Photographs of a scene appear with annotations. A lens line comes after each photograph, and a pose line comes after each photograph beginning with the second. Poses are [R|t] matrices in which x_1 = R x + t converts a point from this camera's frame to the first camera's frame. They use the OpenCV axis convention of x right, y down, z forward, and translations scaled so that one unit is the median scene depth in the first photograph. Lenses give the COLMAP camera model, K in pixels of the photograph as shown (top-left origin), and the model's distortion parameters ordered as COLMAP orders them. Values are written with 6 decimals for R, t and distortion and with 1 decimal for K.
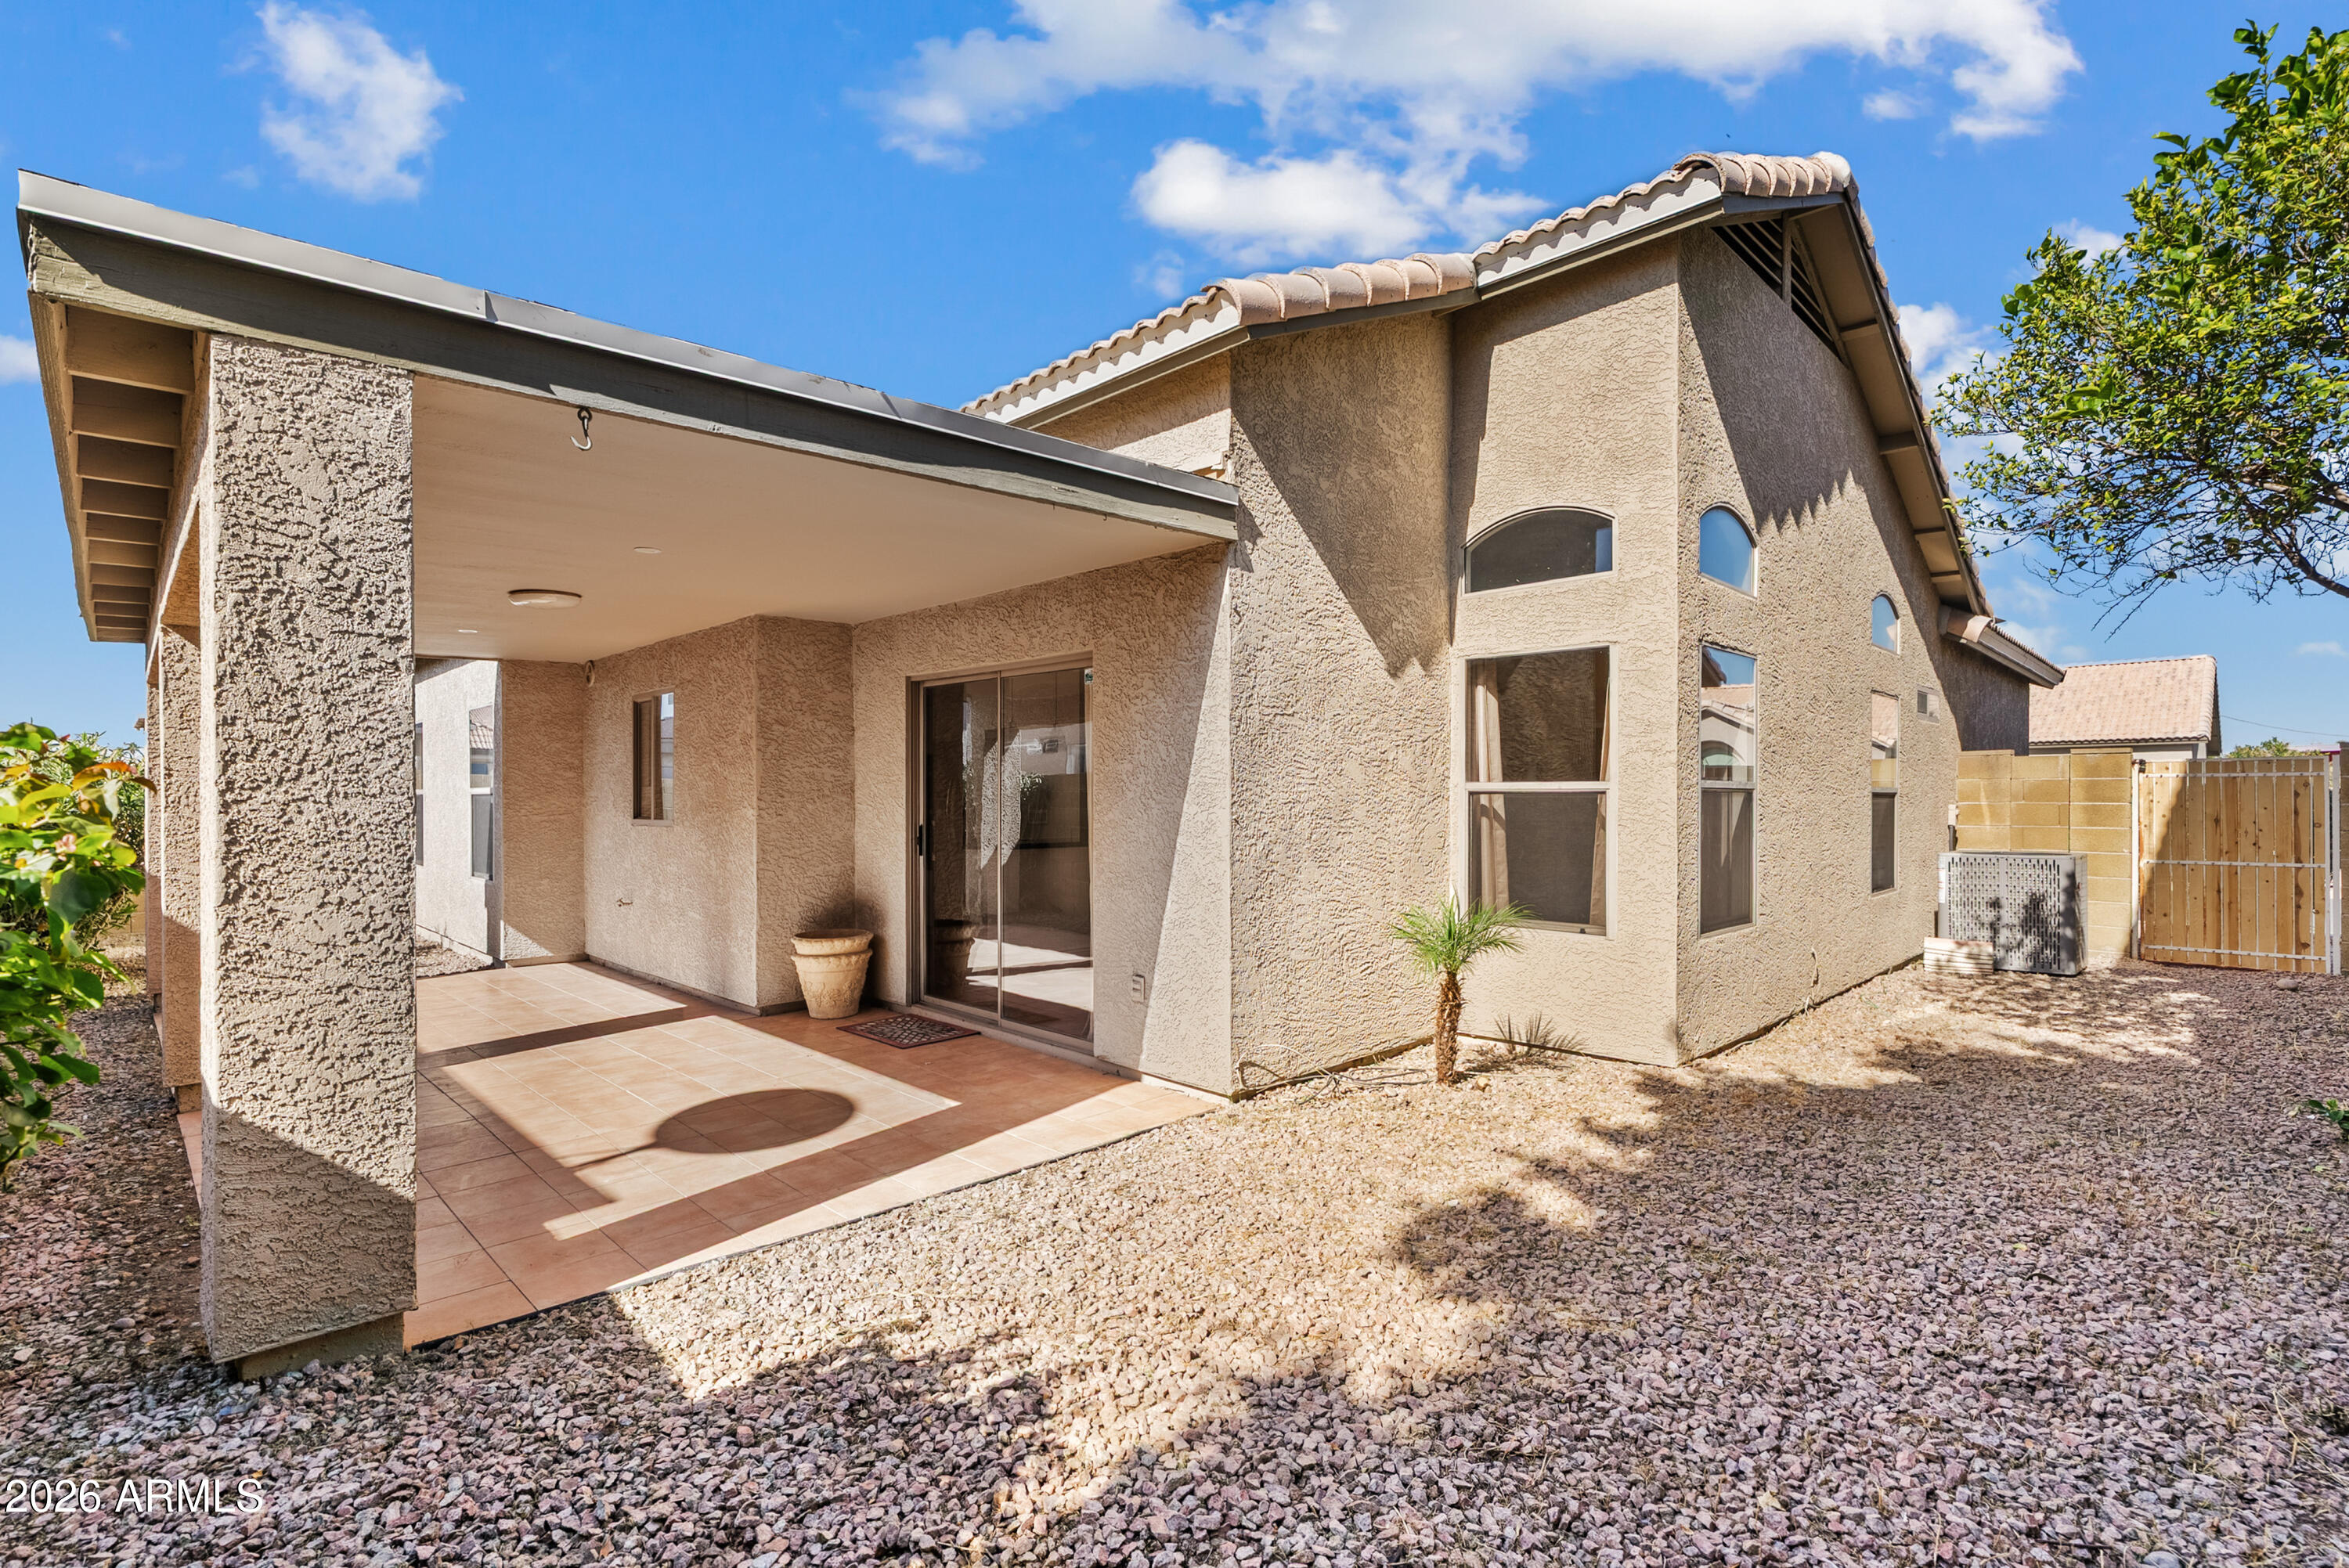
lens RADIAL K [[1083.5, 0, 1174.7], [0, 1083.5, 785.2], [0, 0, 1]] dist [-0.008268, 0.002240]
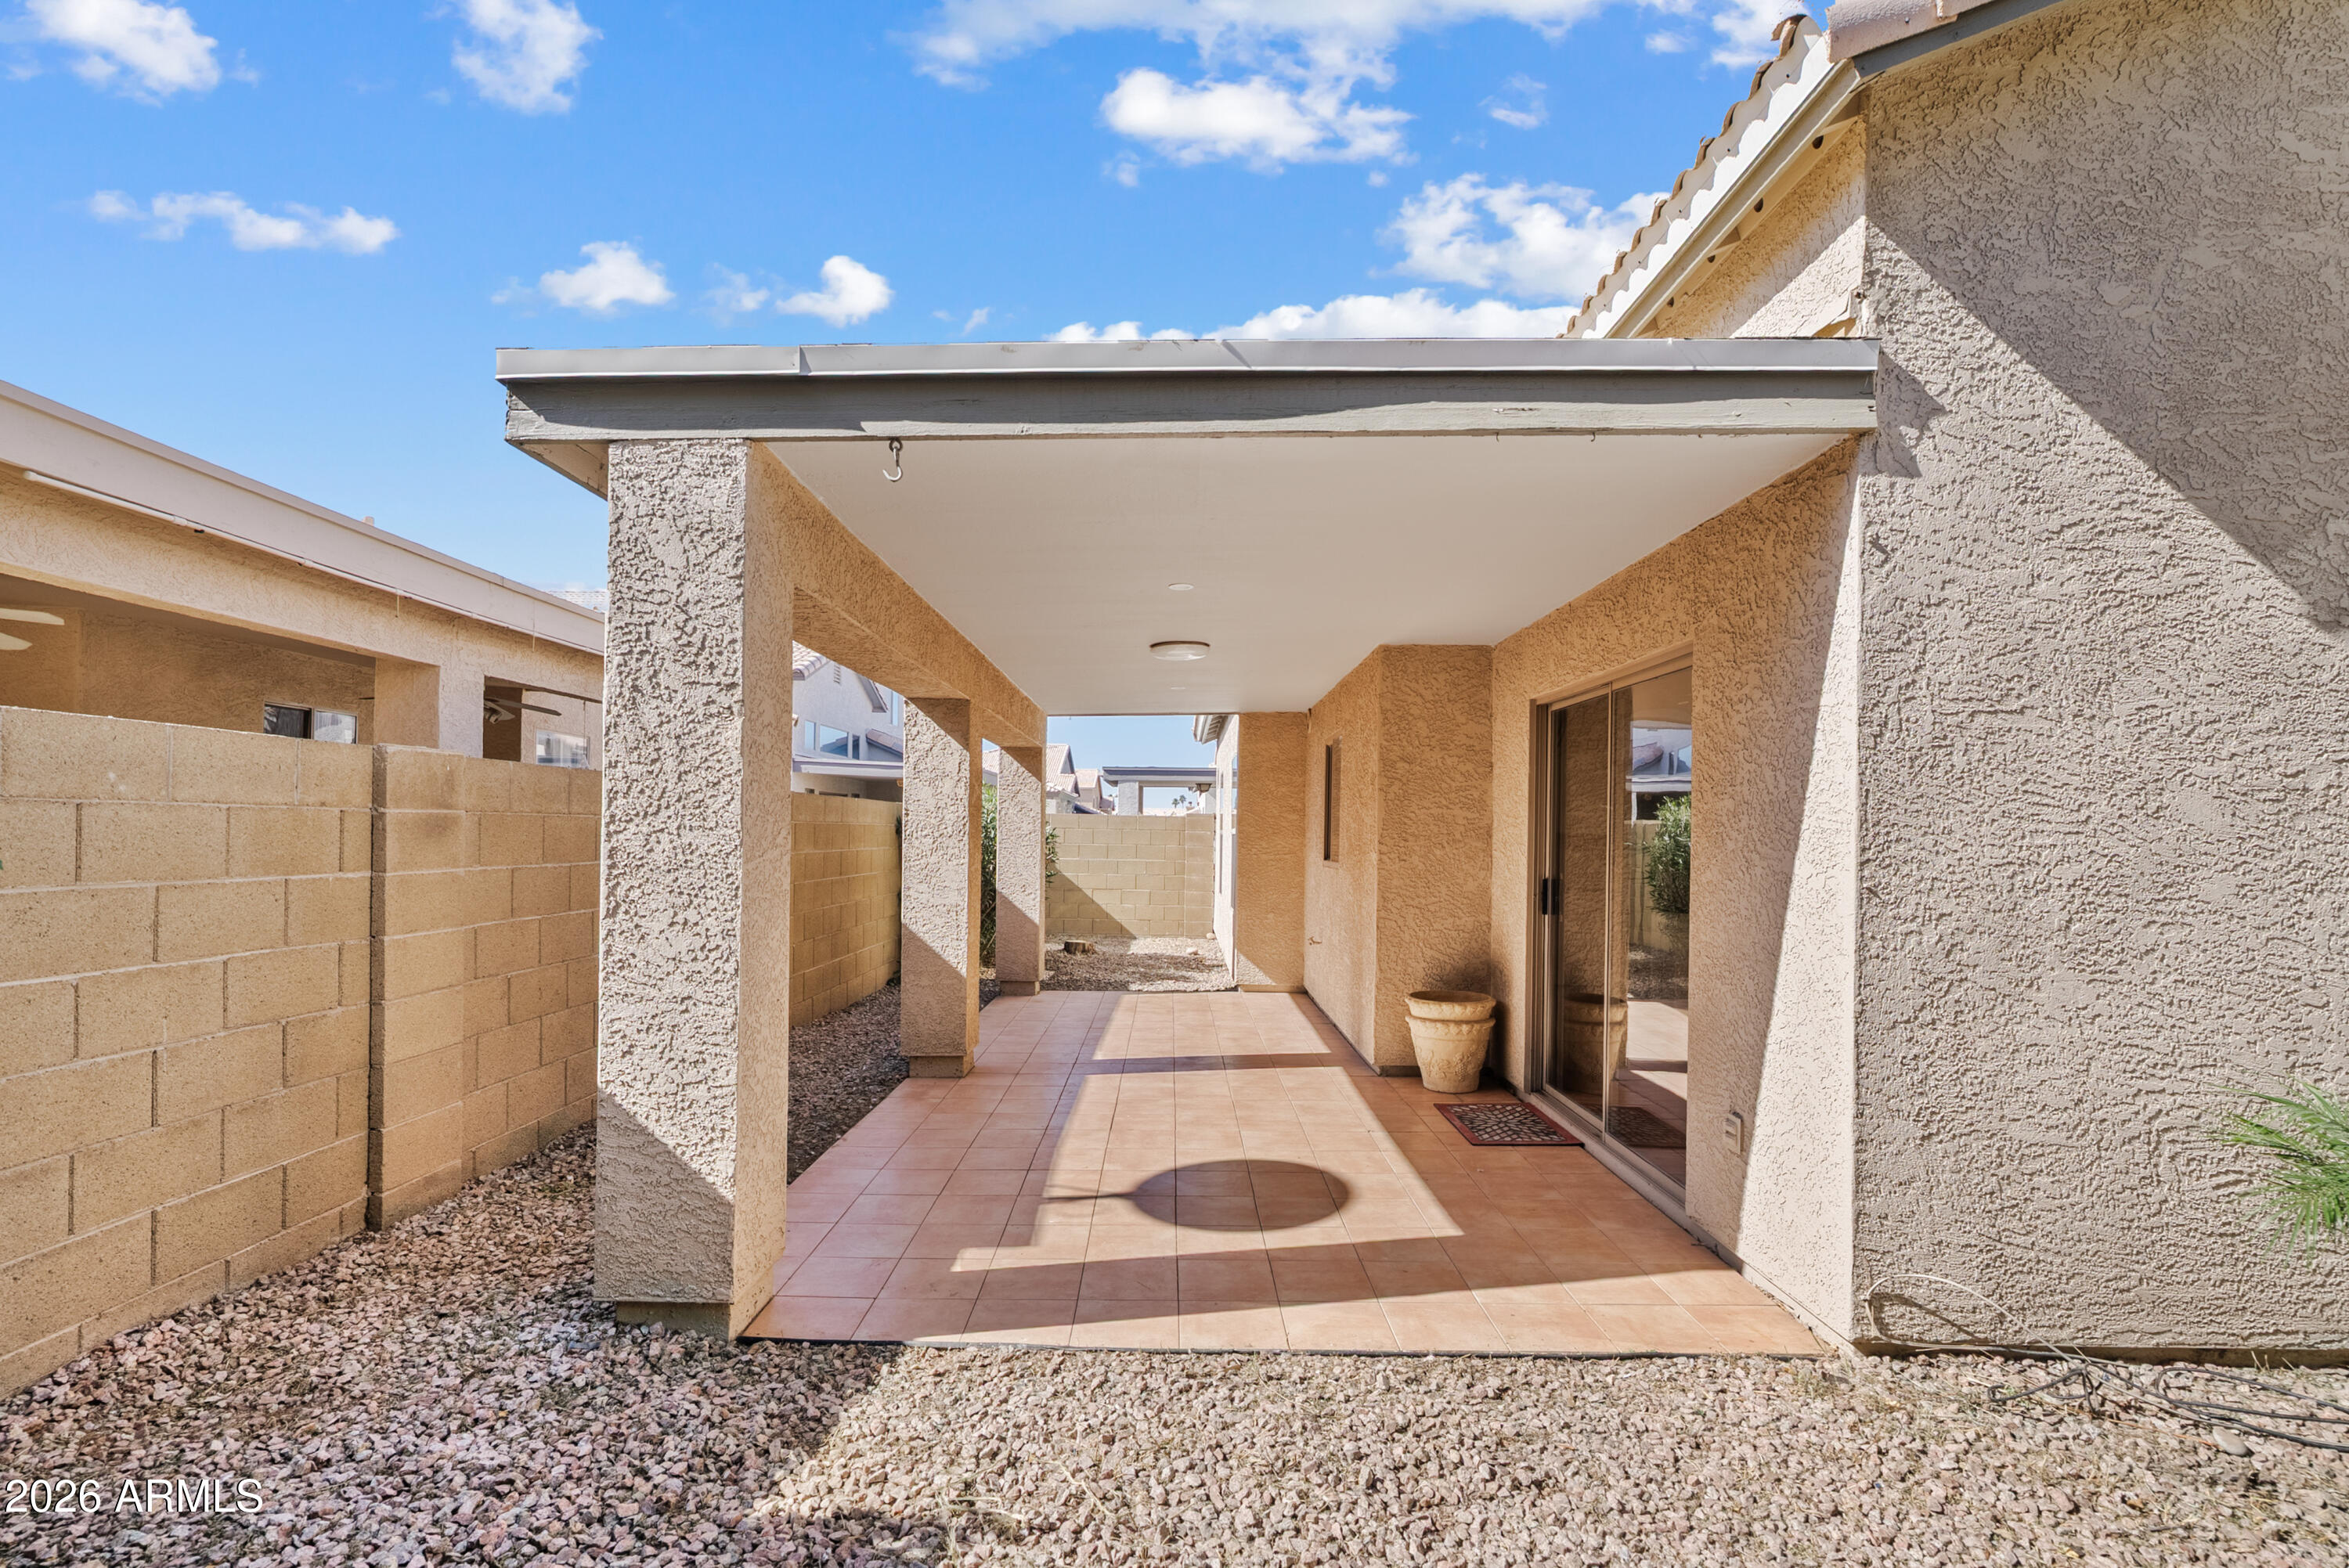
lens RADIAL K [[1083.5, 0, 1168.6], [0, 1083.5, 826.2], [0, 0, 1]] dist [-0.008268, 0.002240]
pose [[0.710314, 0.008049, -0.703839, 0.220172], [-0.011530, 0.999934, -0.000201, 0.001119], [0.703790, 0.008258, 0.710360, 0.320481]]
